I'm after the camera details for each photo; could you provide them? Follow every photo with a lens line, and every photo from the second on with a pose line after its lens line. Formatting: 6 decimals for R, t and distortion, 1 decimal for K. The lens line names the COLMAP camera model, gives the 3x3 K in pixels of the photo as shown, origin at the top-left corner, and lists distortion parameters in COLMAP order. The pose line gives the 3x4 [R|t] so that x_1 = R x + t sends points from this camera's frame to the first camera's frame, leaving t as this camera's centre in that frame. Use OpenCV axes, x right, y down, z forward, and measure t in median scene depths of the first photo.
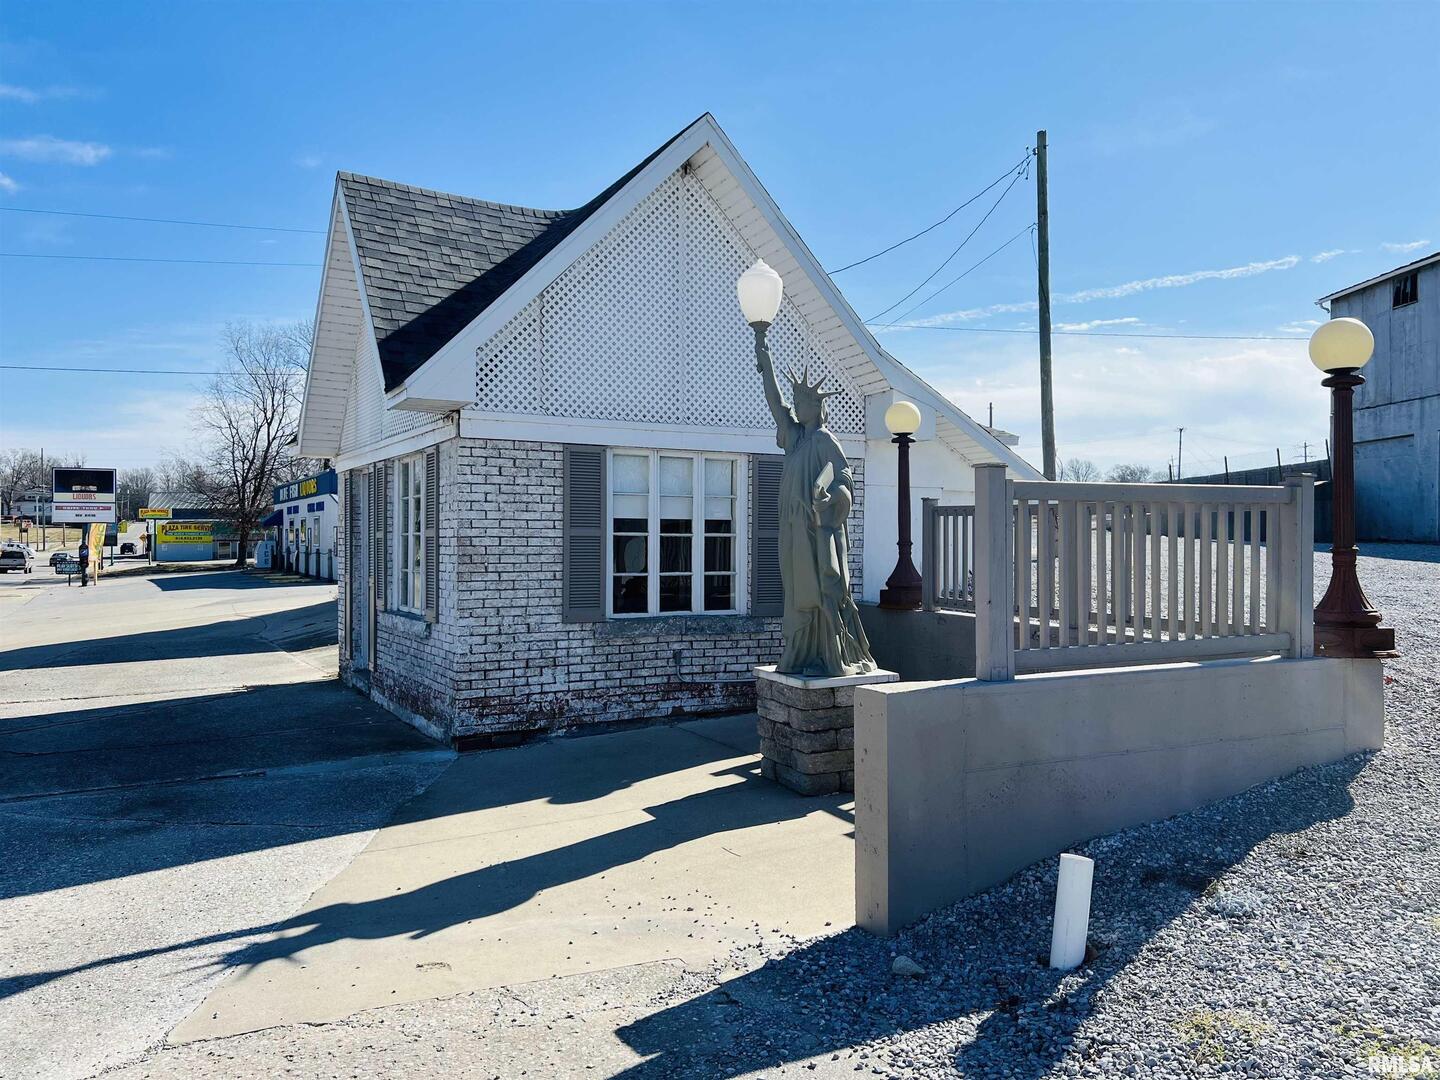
lens RADIAL K [[1079.0, 0, 720.0], [0, 1079.0, 540.0], [0, 0, 1]] dist [0.162032, -0.273504]
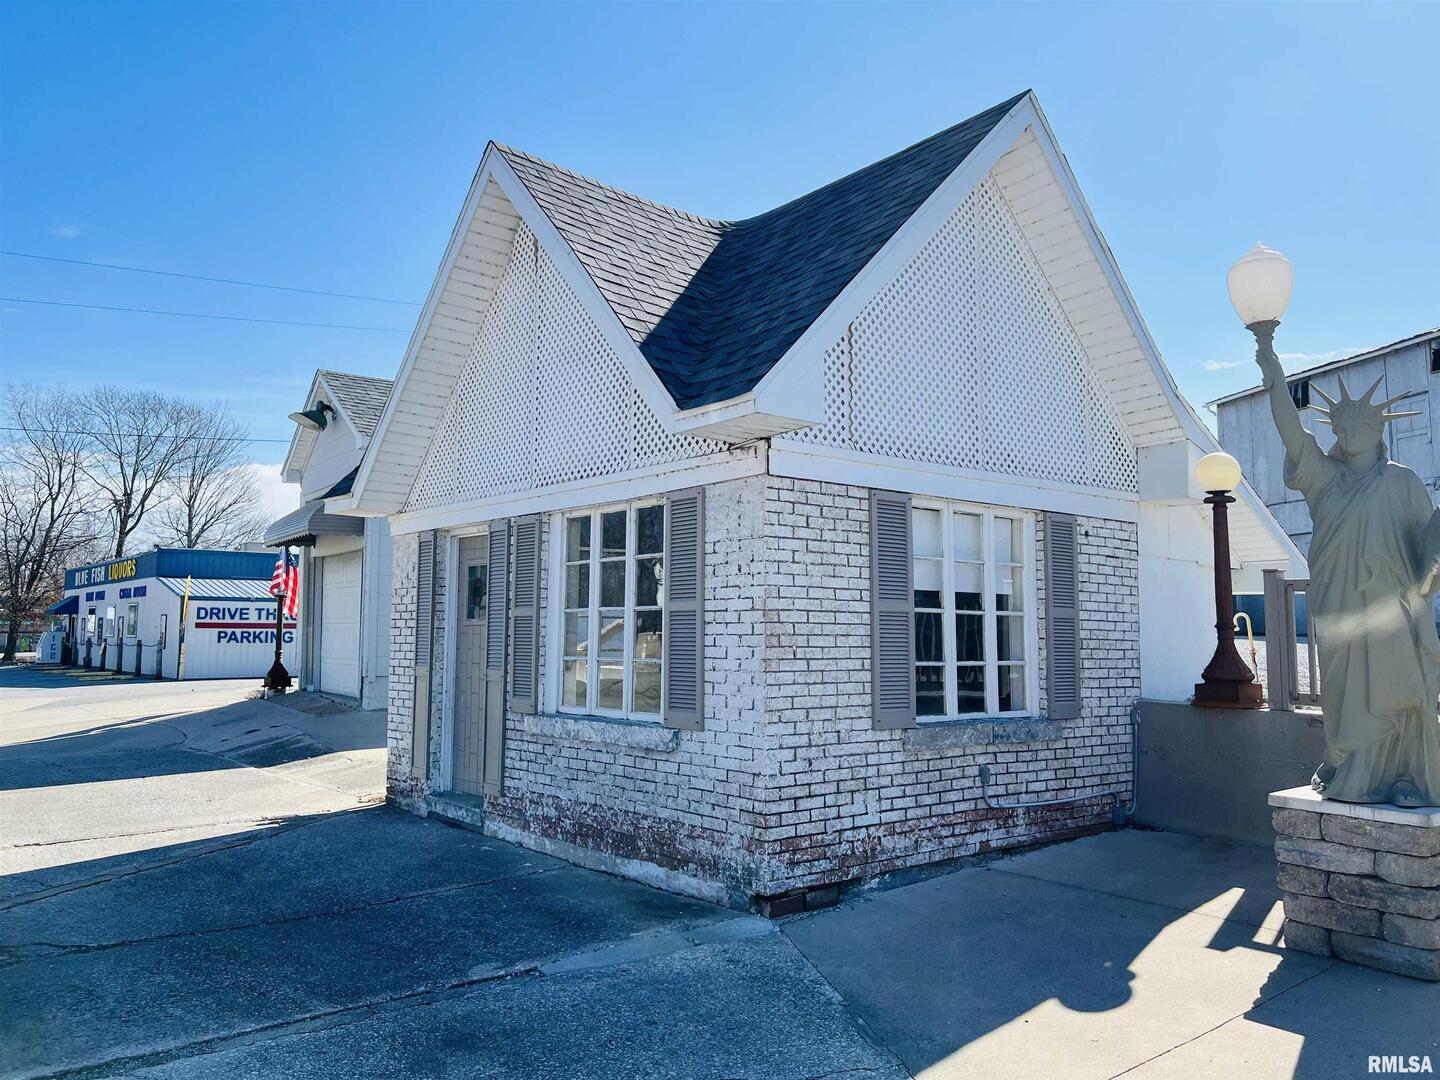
lens RADIAL K [[1079.0, 0, 720.0], [0, 1079.0, 540.0], [0, 0, 1]] dist [0.162032, -0.273504]
pose [[0.982480, 0.019966, 0.185296, -0.375286], [-0.003932, 0.996244, -0.086500, 0.012116], [-0.186328, 0.084256, 0.978868, 0.276587]]
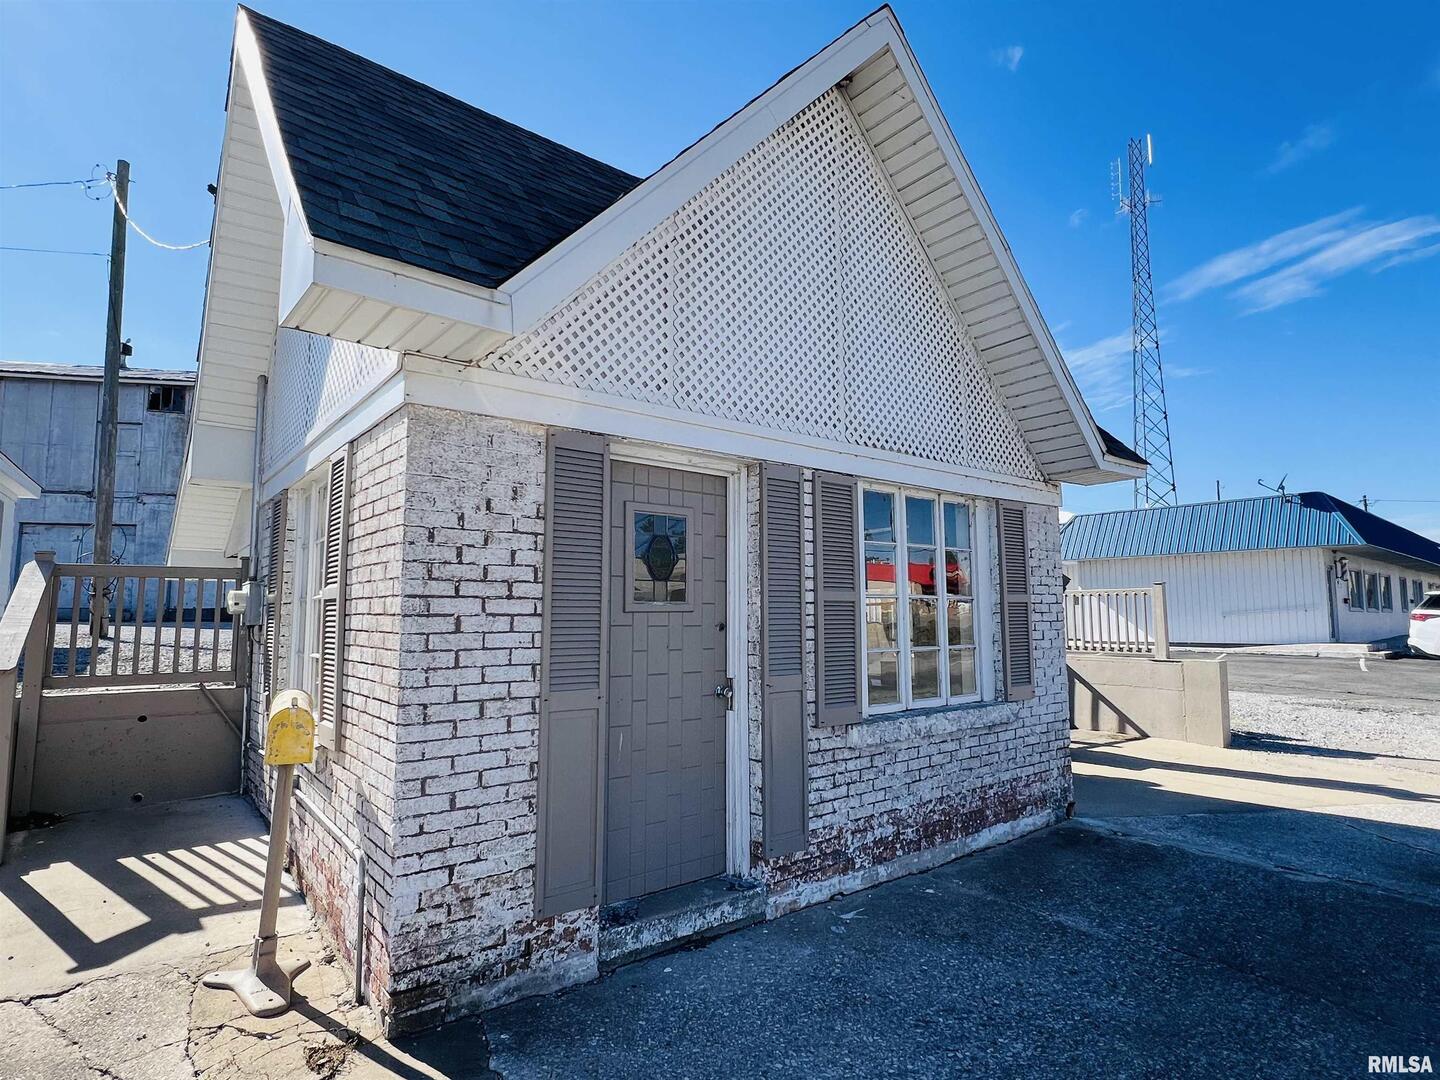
lens RADIAL K [[786.6, 0, 720.0], [0, 786.6, 540.0], [0, 0, 1]] dist [-0.019208, 0.028869]
pose [[-0.174042, 0.098014, 0.979848, -0.849764], [0.005481, 0.995115, -0.098568, 0.008273], [-0.984723, -0.011784, -0.173729, 1.342925]]
